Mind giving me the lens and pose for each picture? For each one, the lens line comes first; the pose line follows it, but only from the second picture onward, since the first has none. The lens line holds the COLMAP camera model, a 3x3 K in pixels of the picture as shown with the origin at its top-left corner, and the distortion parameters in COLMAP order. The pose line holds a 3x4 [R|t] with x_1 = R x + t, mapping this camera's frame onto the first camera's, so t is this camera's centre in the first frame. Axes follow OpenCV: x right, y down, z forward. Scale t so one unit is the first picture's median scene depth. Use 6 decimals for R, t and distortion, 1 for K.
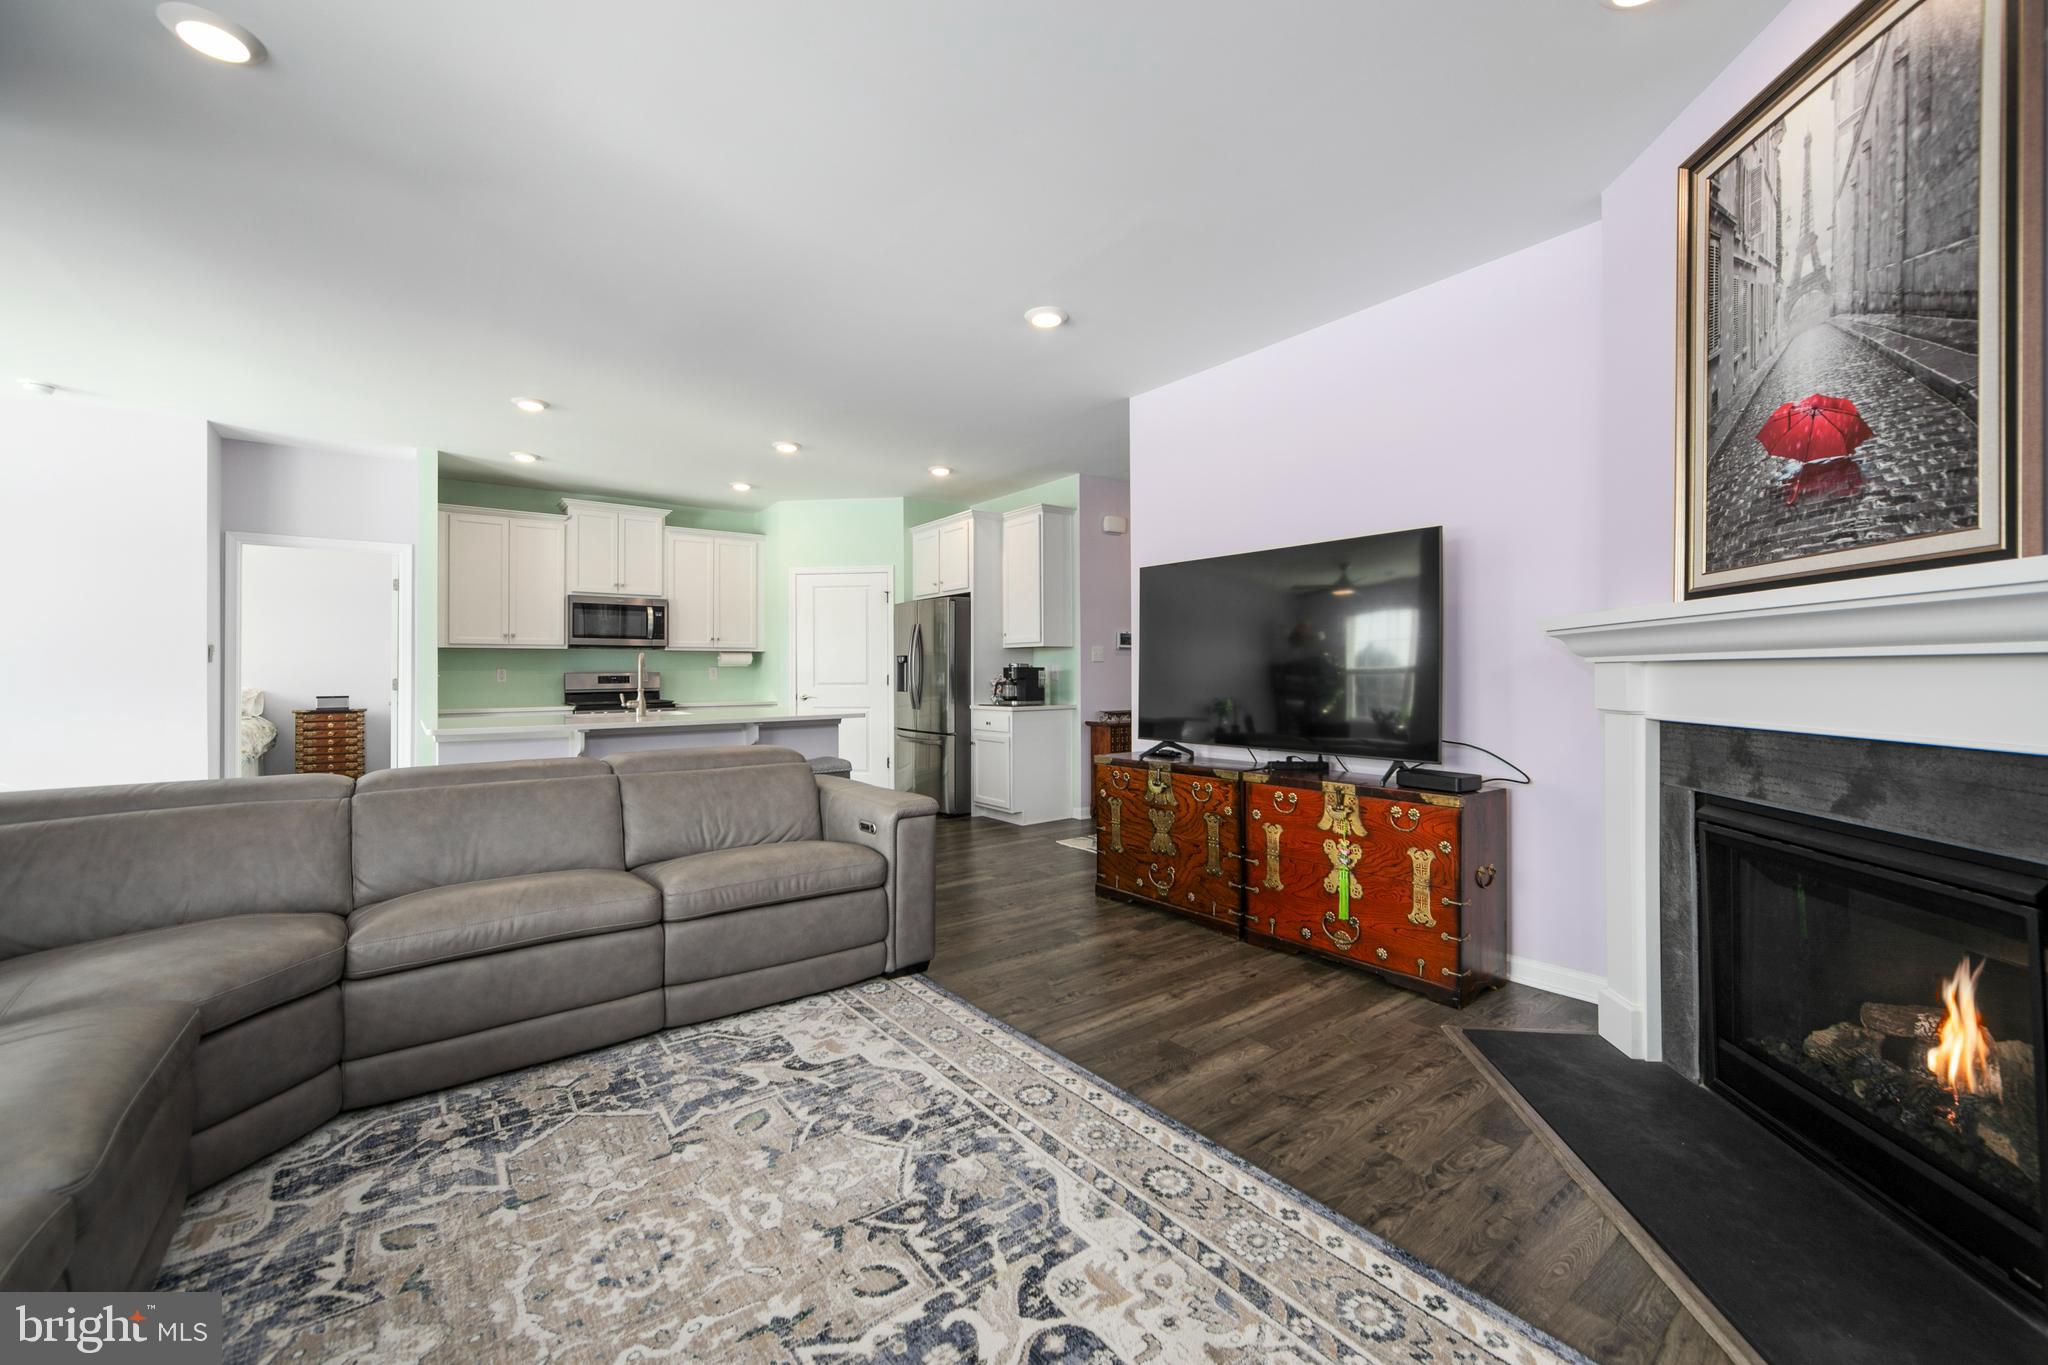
lens RADIAL K [[809.1, 0, 1028.1], [0, 809.1, 661.5], [0, 0, 1]] dist [-0.012818, 0.002194]
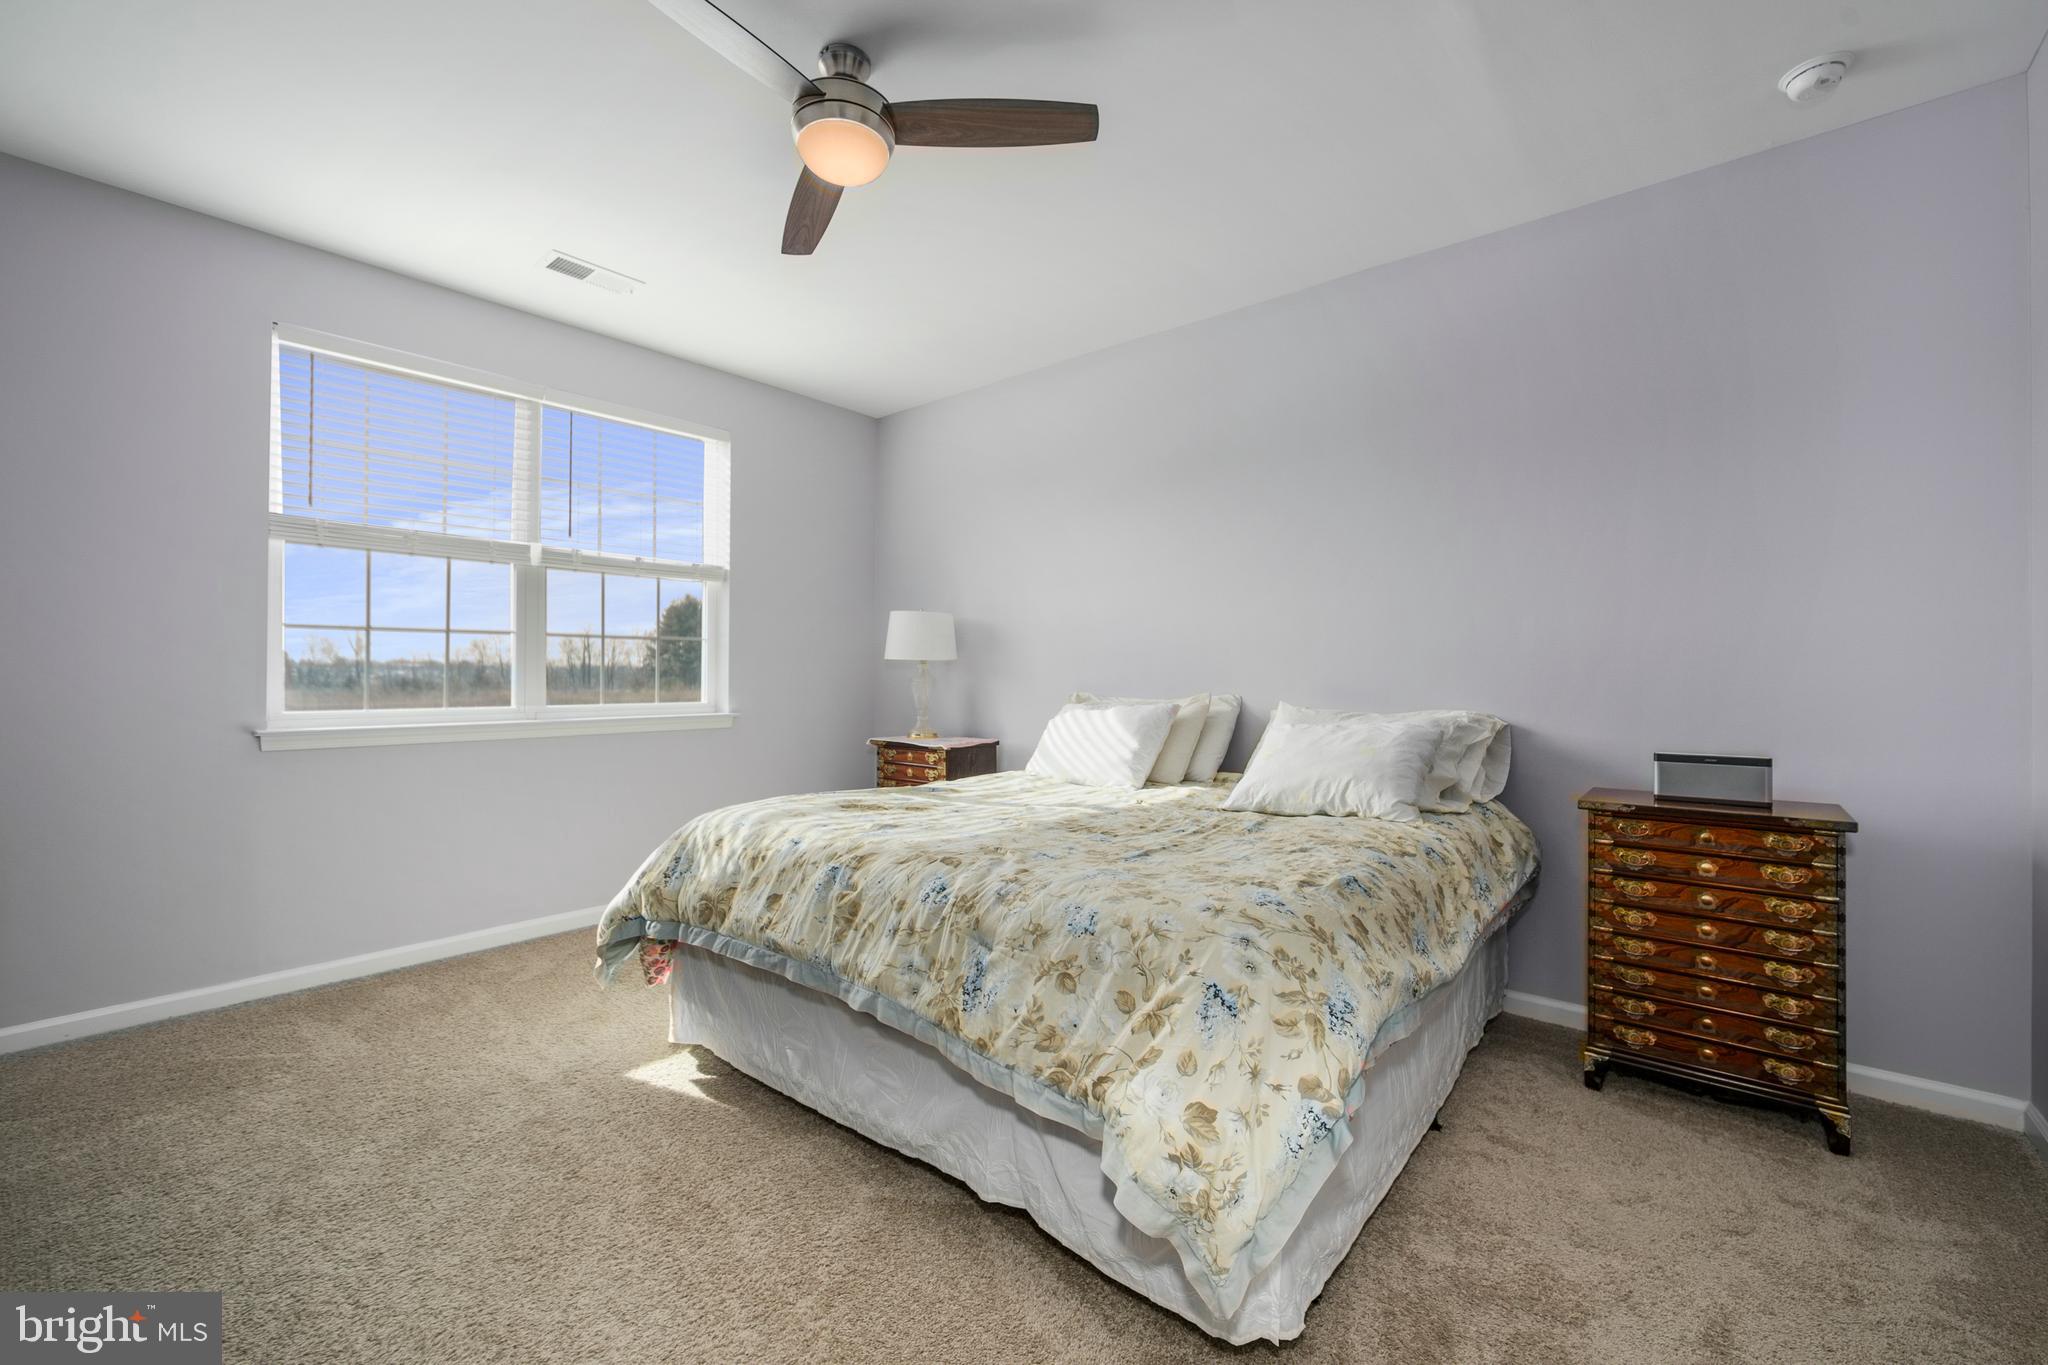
lens RADIAL K [[878.9, 0, 1015.1], [0, 878.9, 679.1], [0, 0, 1]] dist [0.000729, 0.000121]
pose [[0.230548, 0.009036, -0.973019, -2.443782], [0.013988, 0.999823, 0.012599, 0.039250], [0.972961, -0.016515, 0.230380, 2.719133]]
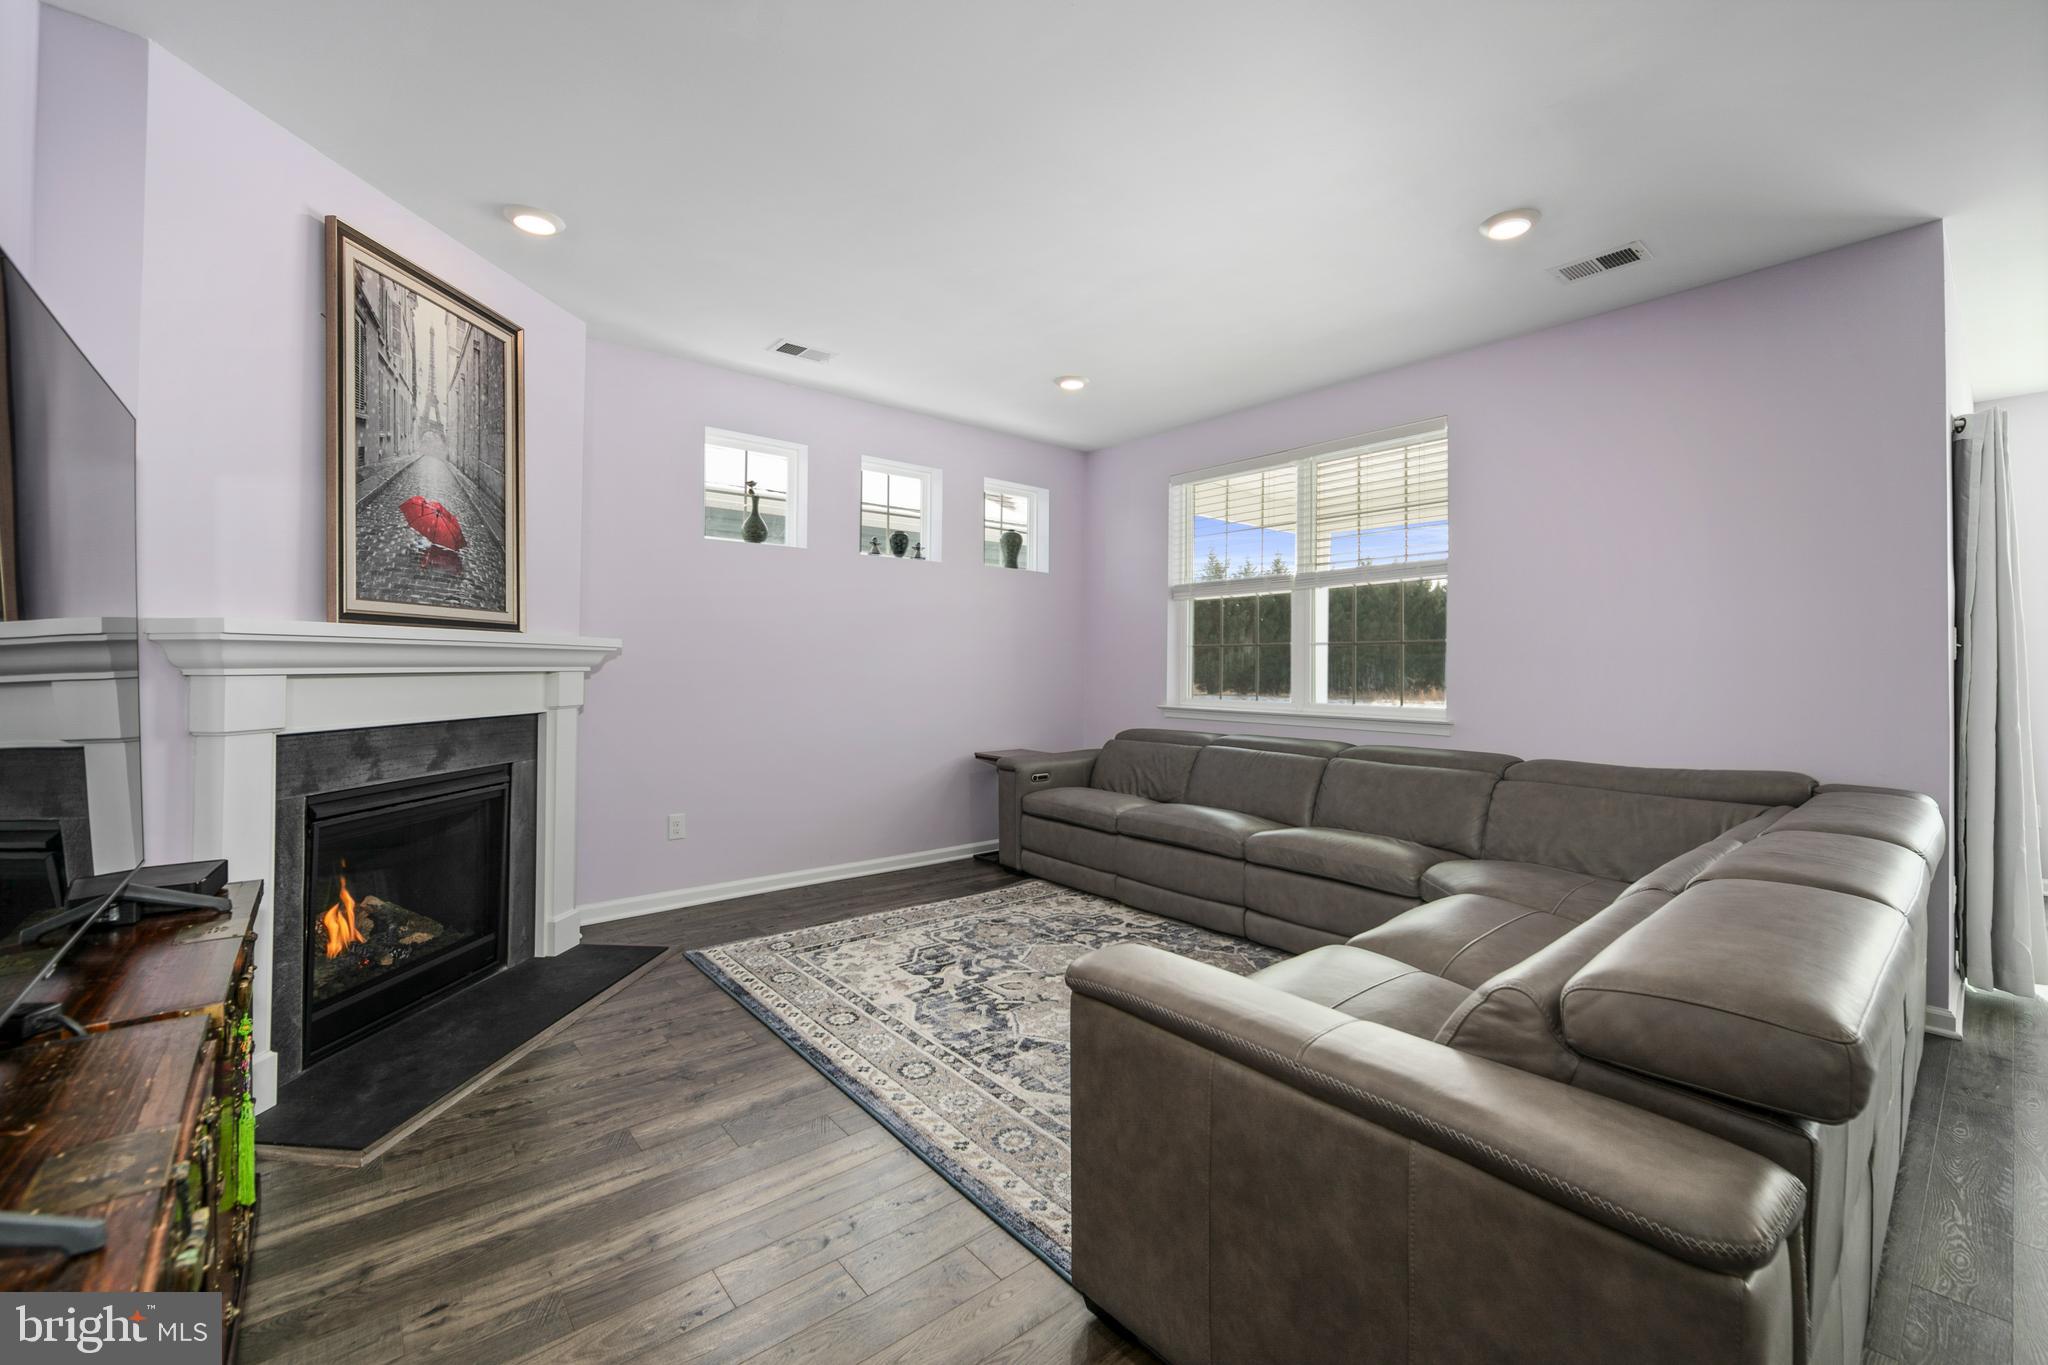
lens RADIAL K [[809.1, 0, 998.7], [0, 809.1, 654.0], [0, 0, 1]] dist [-0.012818, 0.002194]
pose [[-0.999602, -0.012903, -0.025093, -0.067876], [-0.012385, 0.999709, -0.020691, -0.015765], [0.025353, -0.020372, -0.999471, 2.224932]]
